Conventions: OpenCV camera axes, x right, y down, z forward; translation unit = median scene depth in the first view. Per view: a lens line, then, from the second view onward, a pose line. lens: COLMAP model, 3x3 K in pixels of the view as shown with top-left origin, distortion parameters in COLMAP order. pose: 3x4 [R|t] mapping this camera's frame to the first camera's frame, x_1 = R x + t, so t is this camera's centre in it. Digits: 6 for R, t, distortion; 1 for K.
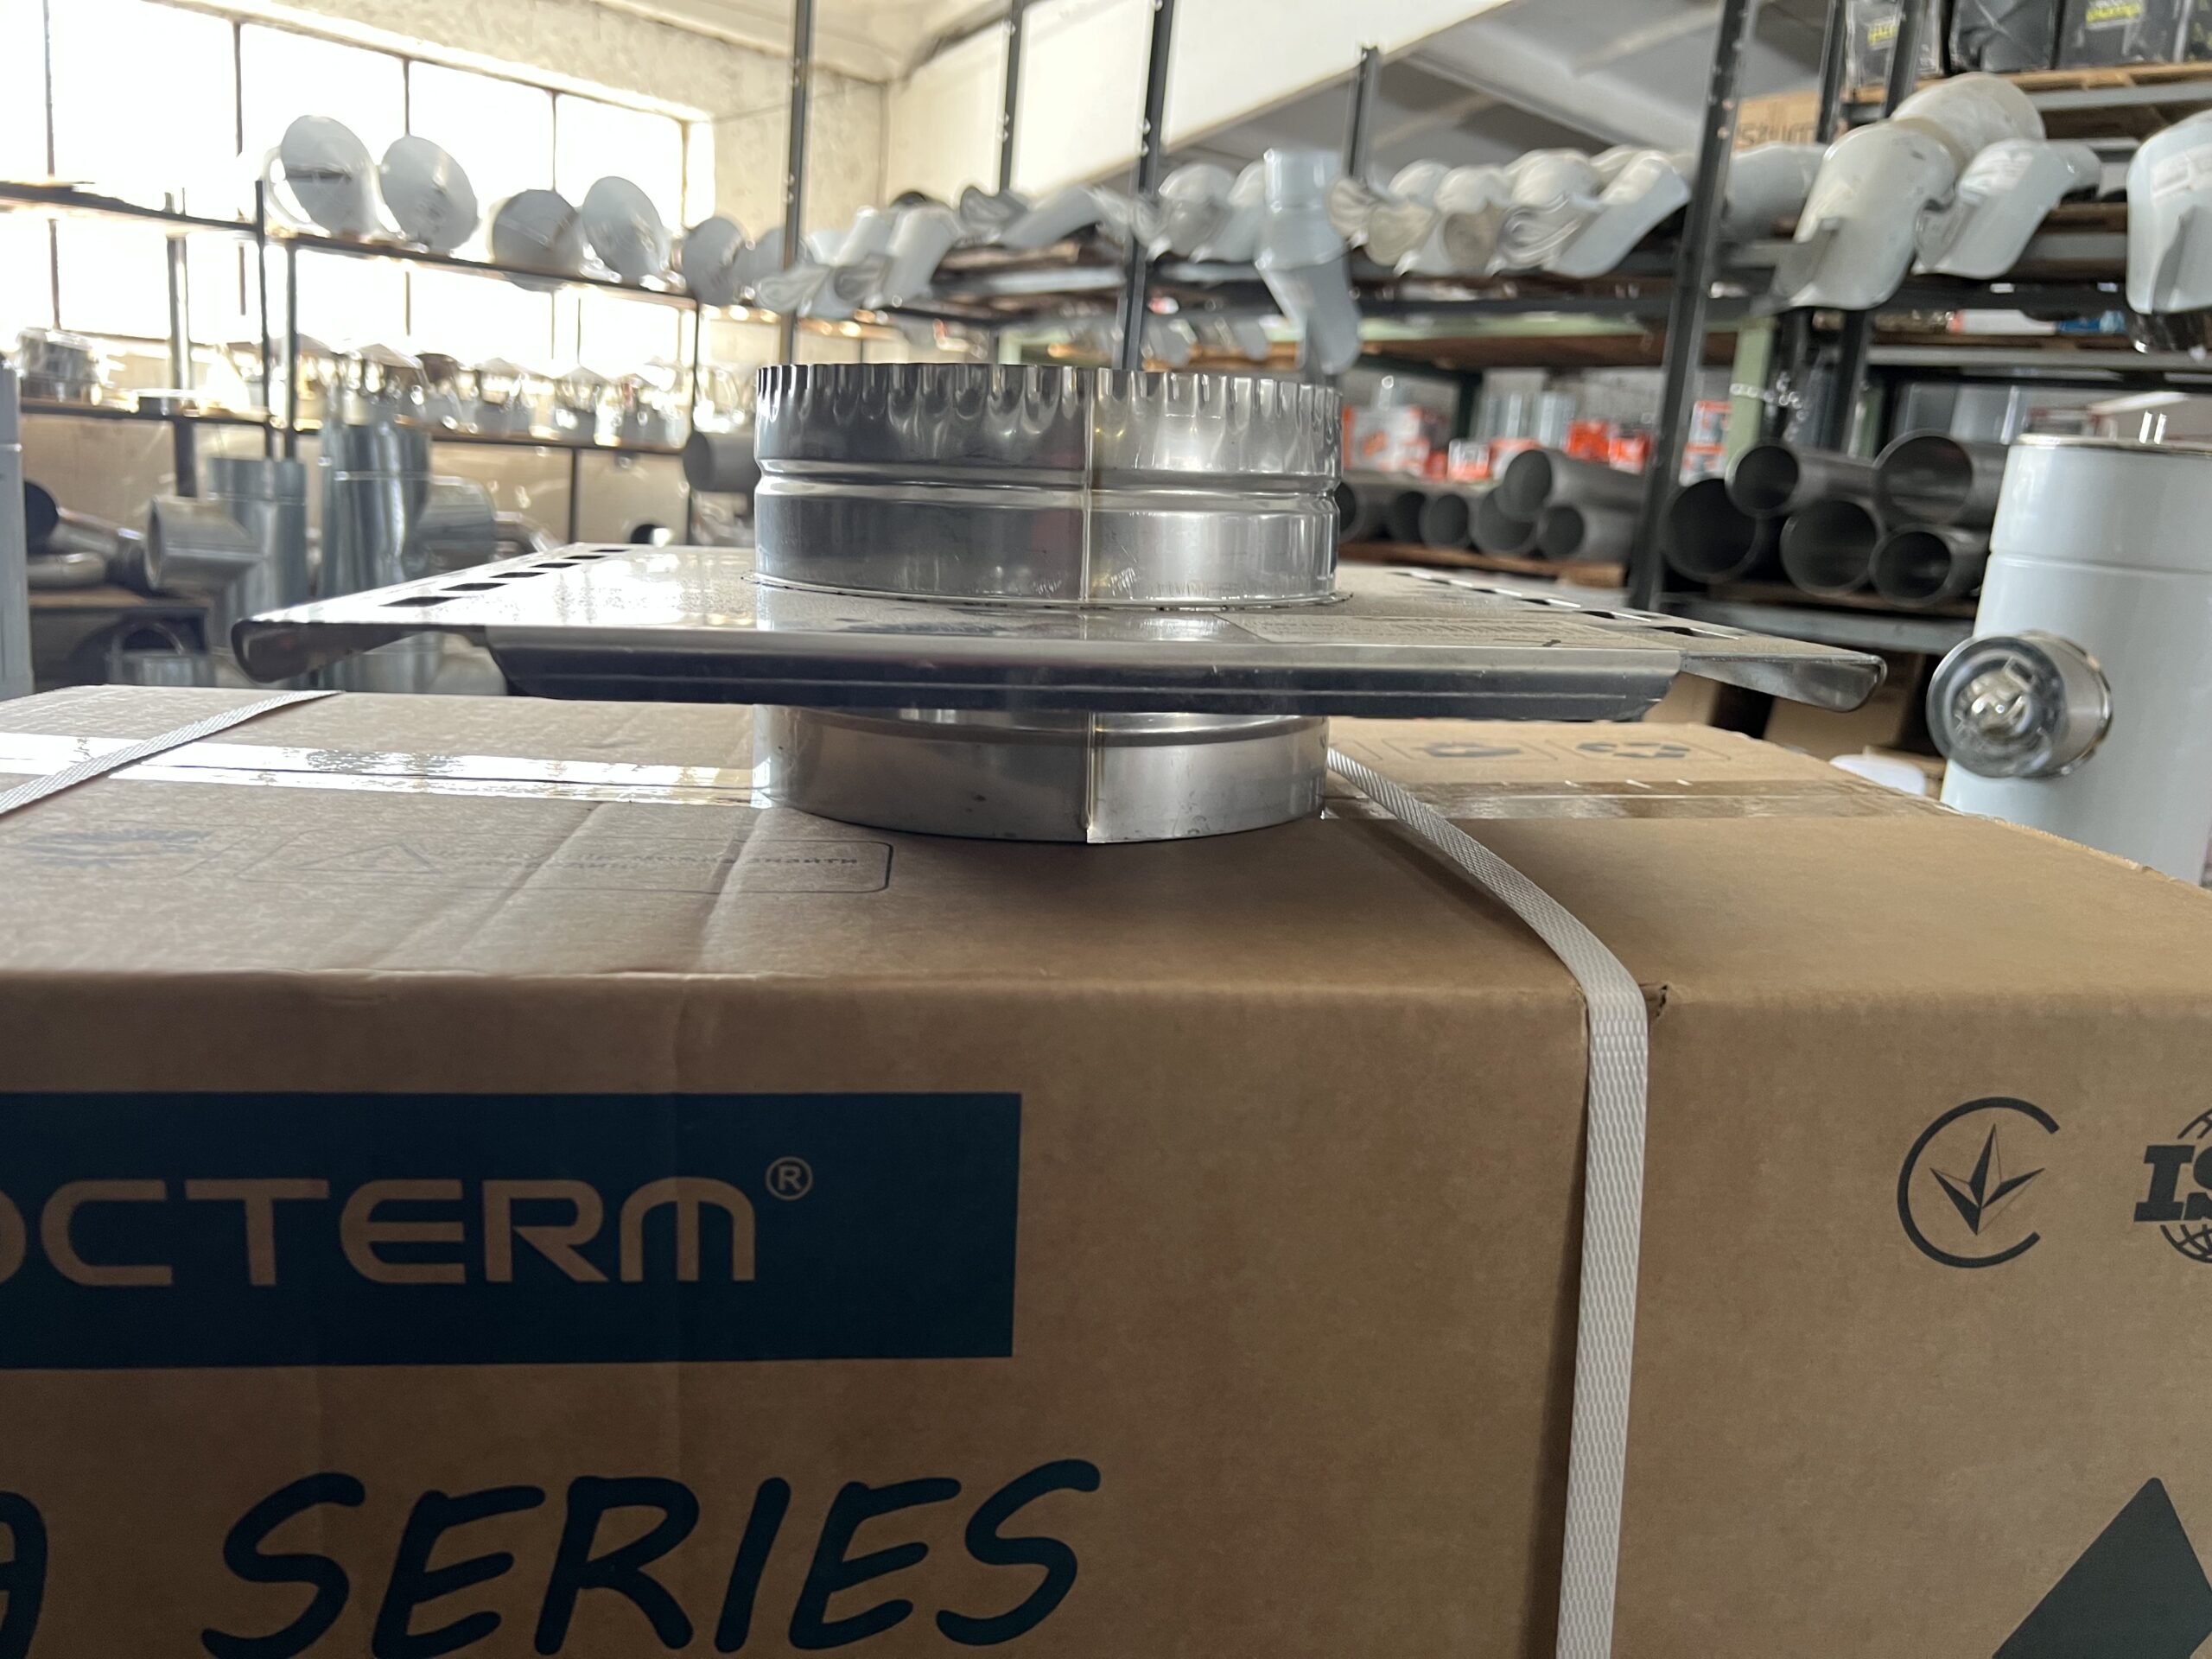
lens RADIAL K [[1734.0, 0, 1098.3], [0, 1734.0, 831.4], [0, 0, 1]] dist [-0.006630, 0.004079]
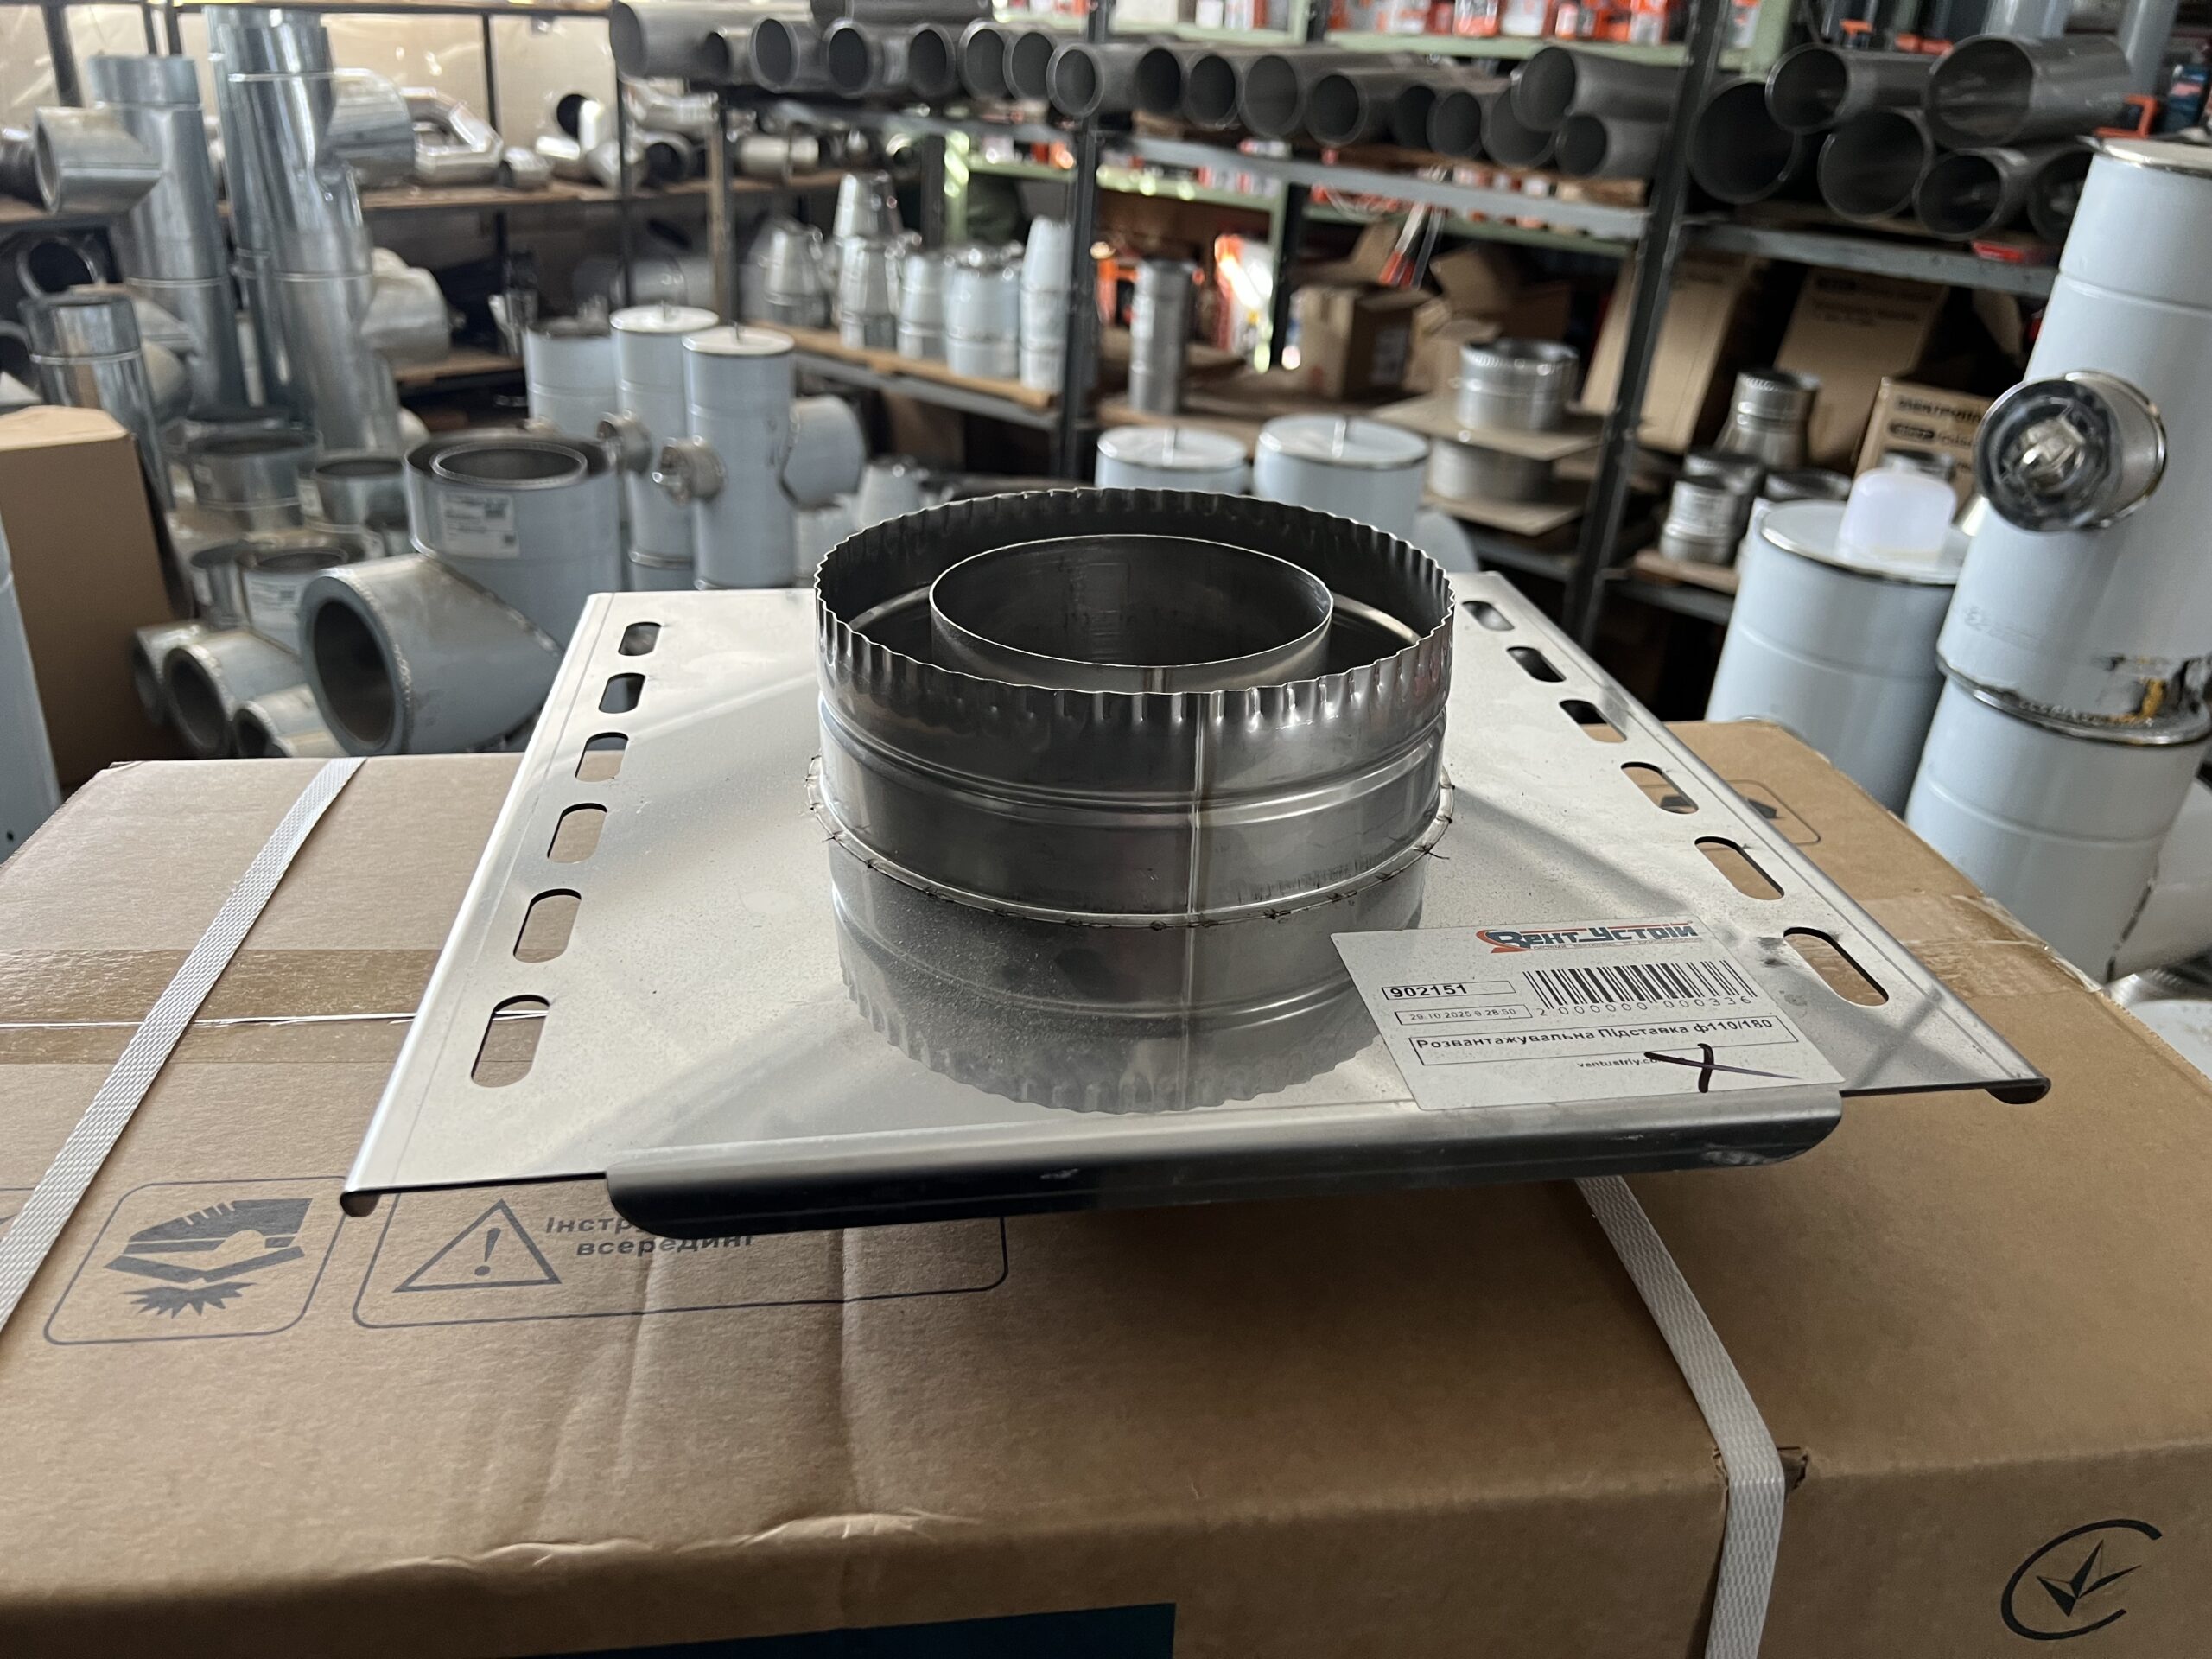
lens RADIAL K [[1723.1, 0, 1103.3], [0, 1723.1, 847.2], [0, 0, 1]] dist [0.006121, -0.014550]
pose [[0.999540, -0.026020, 0.015569, -0.085172], [0.020695, 0.960666, 0.276934, -0.519604], [-0.022163, -0.276485, 0.960763, 0.134278]]
